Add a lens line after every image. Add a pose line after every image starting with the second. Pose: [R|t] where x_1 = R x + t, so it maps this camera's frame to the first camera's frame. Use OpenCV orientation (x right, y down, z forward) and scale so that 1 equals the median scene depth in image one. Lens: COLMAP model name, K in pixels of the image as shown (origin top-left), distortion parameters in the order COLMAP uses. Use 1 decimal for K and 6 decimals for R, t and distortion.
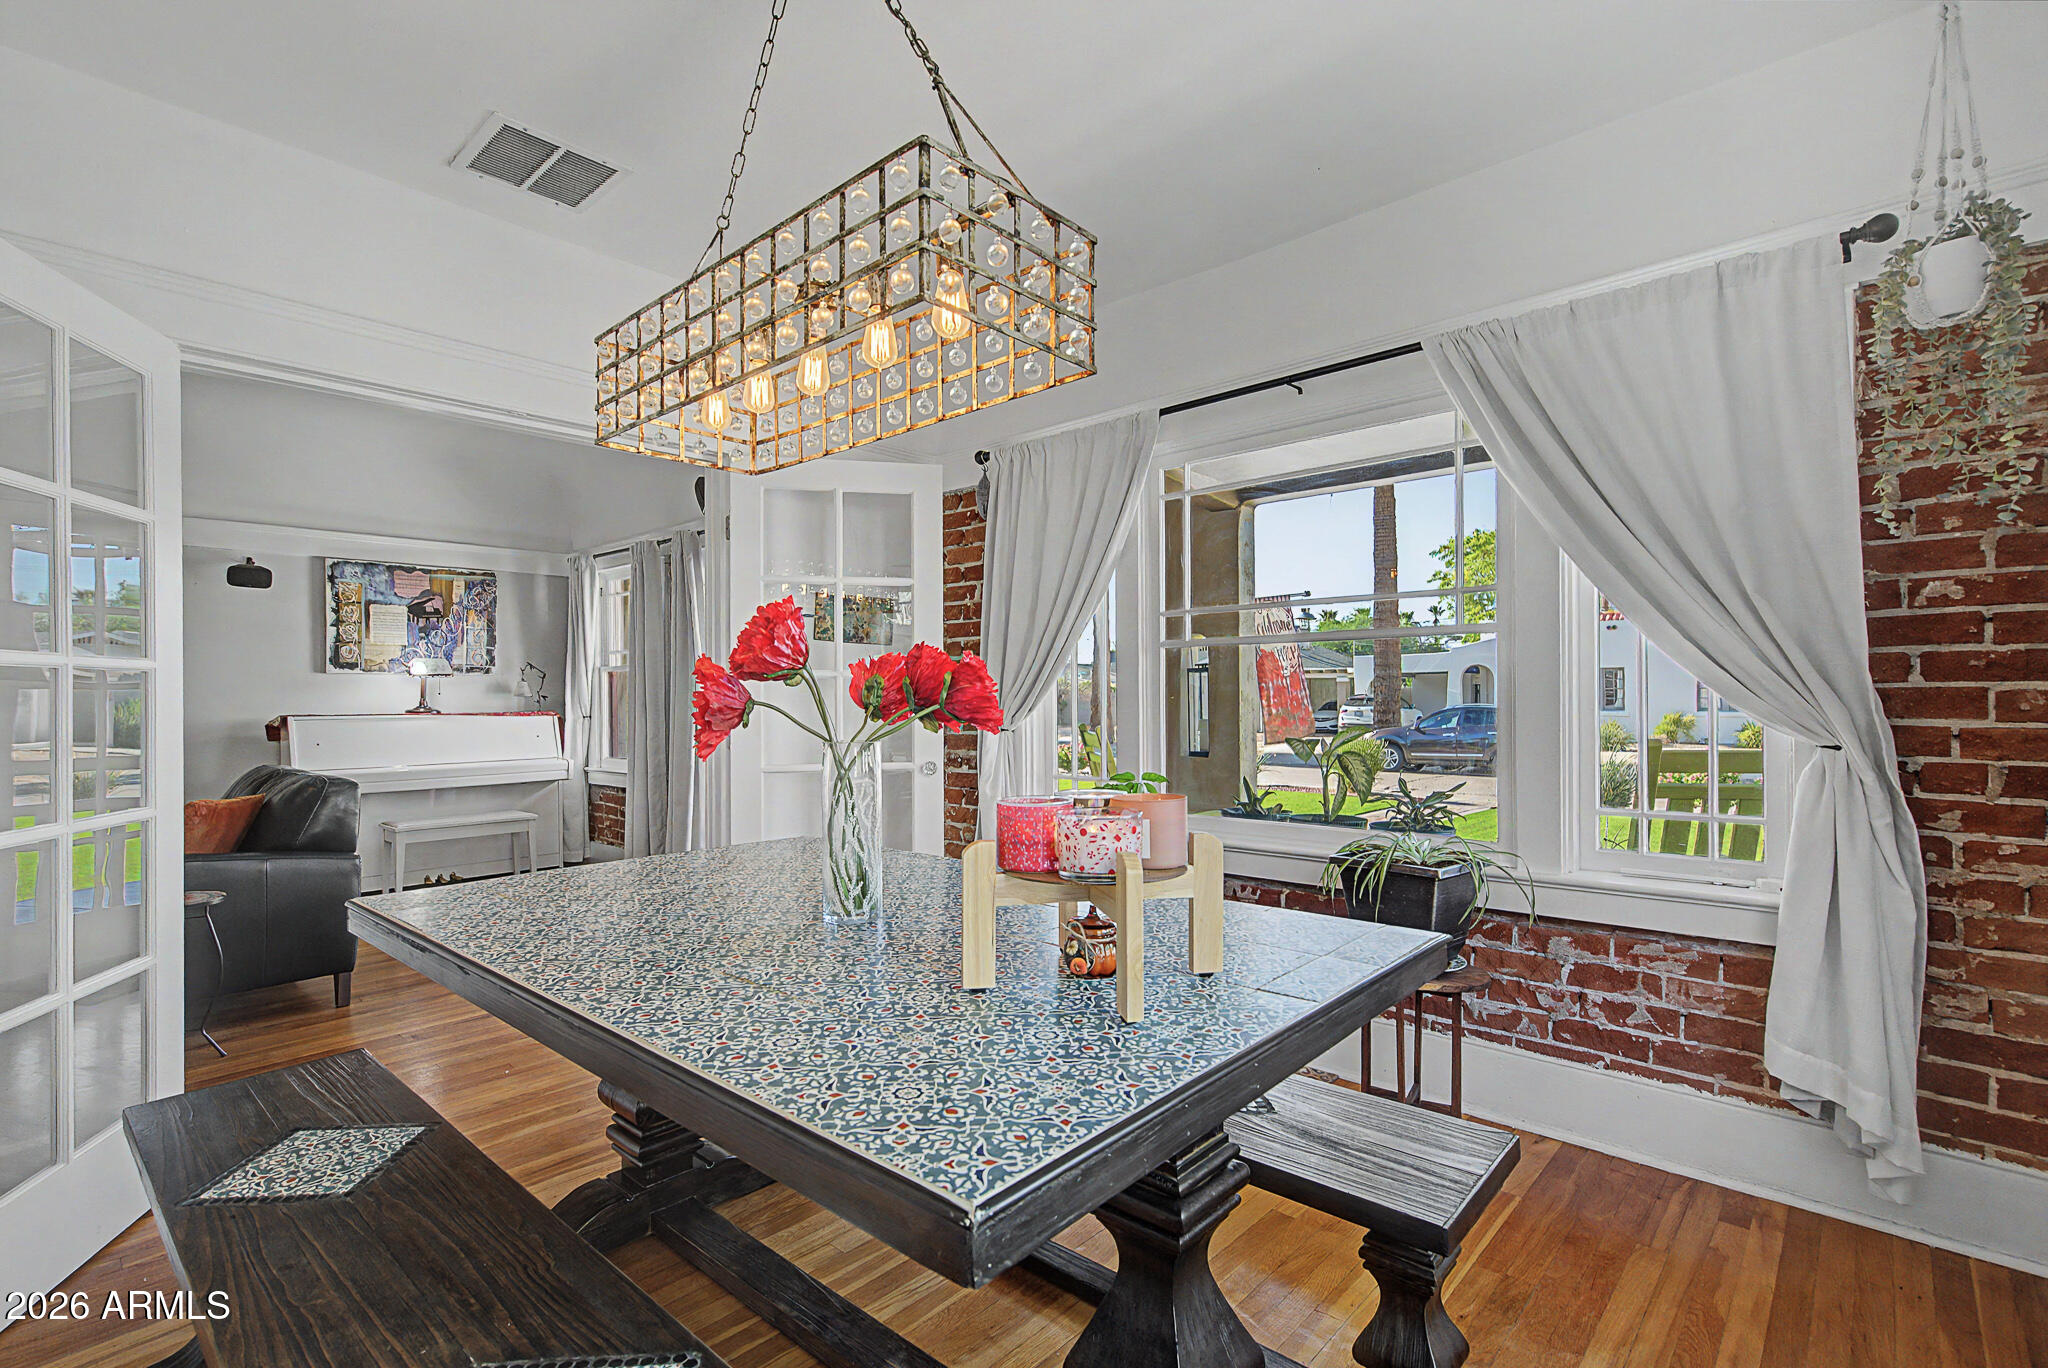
lens RADIAL K [[929.6, 0, 1024.9], [0, 929.6, 692.2], [0, 0, 1]] dist [-0.002818, 0.000586]
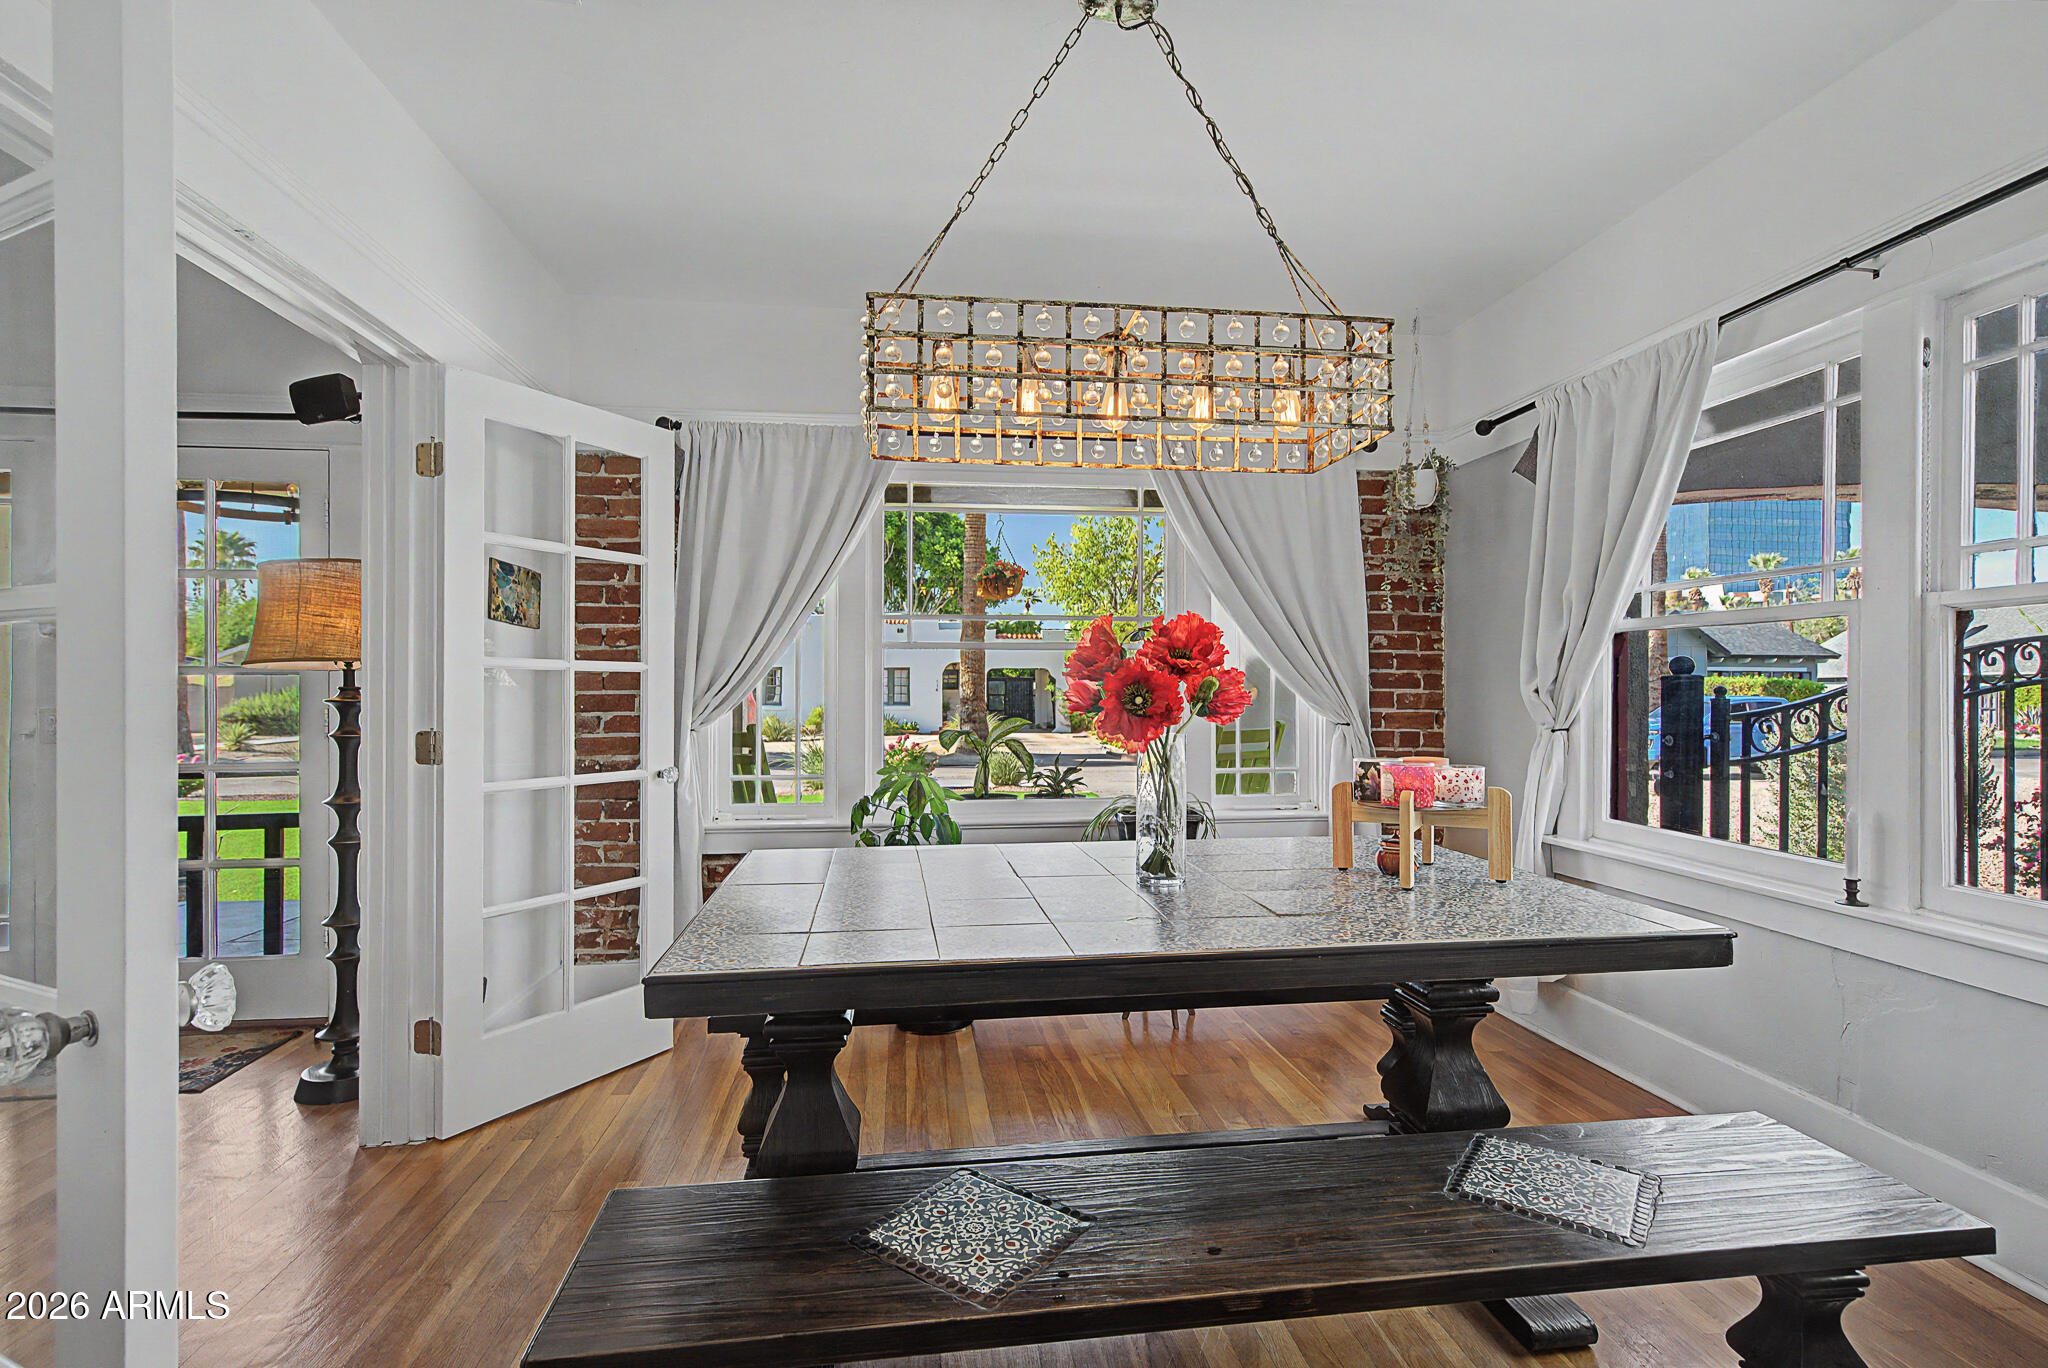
lens RADIAL K [[962.5, 0, 1024.7], [0, 962.5, 687.0], [0, 0, 1]] dist [-0.010265, 0.000362]
pose [[0.651651, 0.008214, 0.758474, -0.992850], [-0.007918, 0.999961, -0.004026, -0.000811], [-0.758477, -0.003382, 0.651691, 0.267631]]
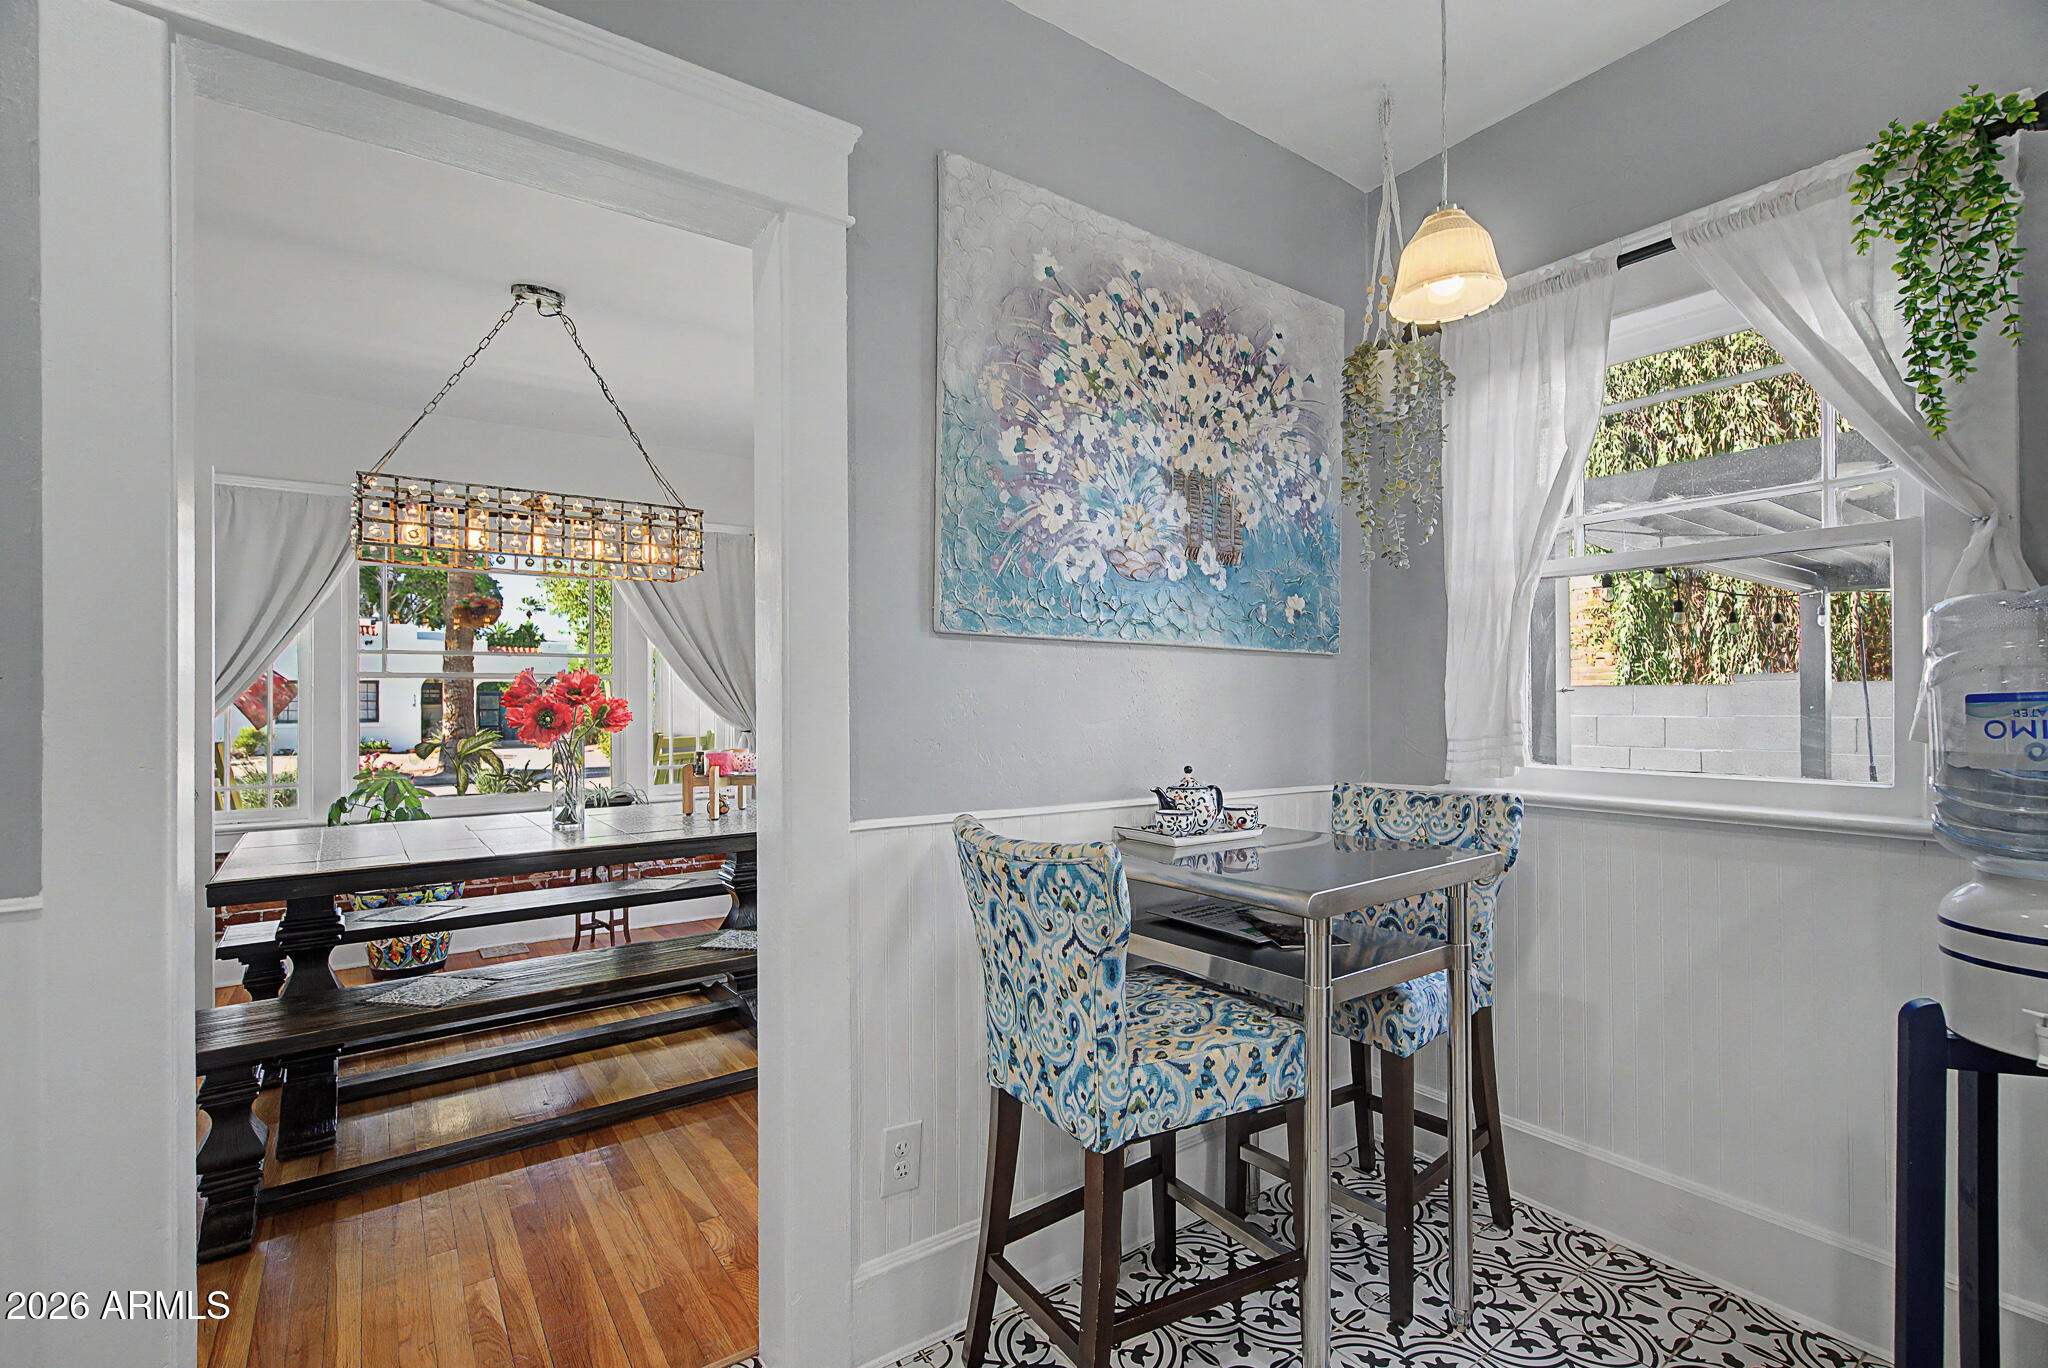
lens RADIAL K [[929.6, 0, 1020.9], [0, 929.6, 692.2], [0, 0, 1]] dist [-0.002818, 0.000586]
pose [[0.220837, 0.011777, 0.975240, -1.540218], [0.000492, 0.999926, -0.012187, -0.018042], [-0.975311, 0.003171, 0.220815, -0.308176]]
